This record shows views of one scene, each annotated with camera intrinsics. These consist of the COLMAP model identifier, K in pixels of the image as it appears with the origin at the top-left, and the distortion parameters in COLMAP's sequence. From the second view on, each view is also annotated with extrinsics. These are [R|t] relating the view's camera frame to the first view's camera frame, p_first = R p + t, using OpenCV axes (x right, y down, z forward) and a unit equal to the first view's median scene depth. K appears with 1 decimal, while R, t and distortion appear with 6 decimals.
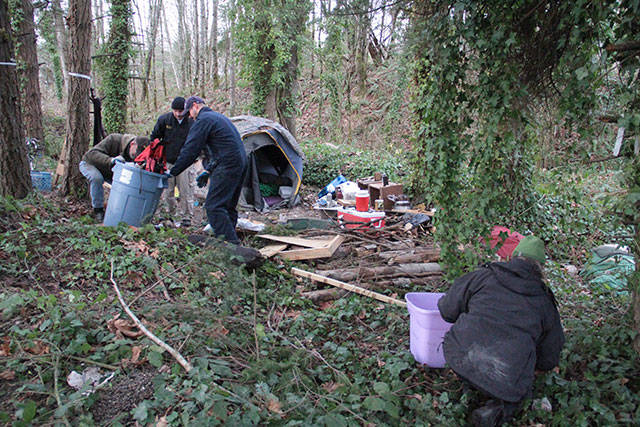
lens RADIAL K [[539.8, 0, 320.5], [0, 539.8, 219.3], [0, 0, 1]] dist [-0.175374, 0.140783]
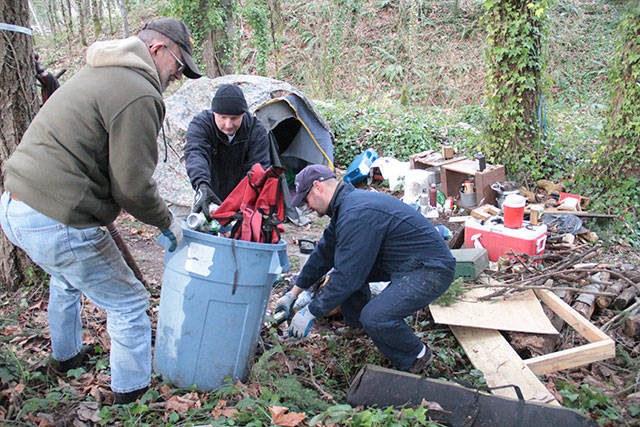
lens RADIAL K [[539.8, 0, 320.5], [0, 539.8, 219.3], [0, 0, 1]] dist [-0.175374, 0.140783]
pose [[0.970024, -0.120697, 0.210916, -0.257258], [0.094631, 0.987038, 0.129615, -0.117181], [-0.223827, -0.105770, 0.968873, 0.397260]]
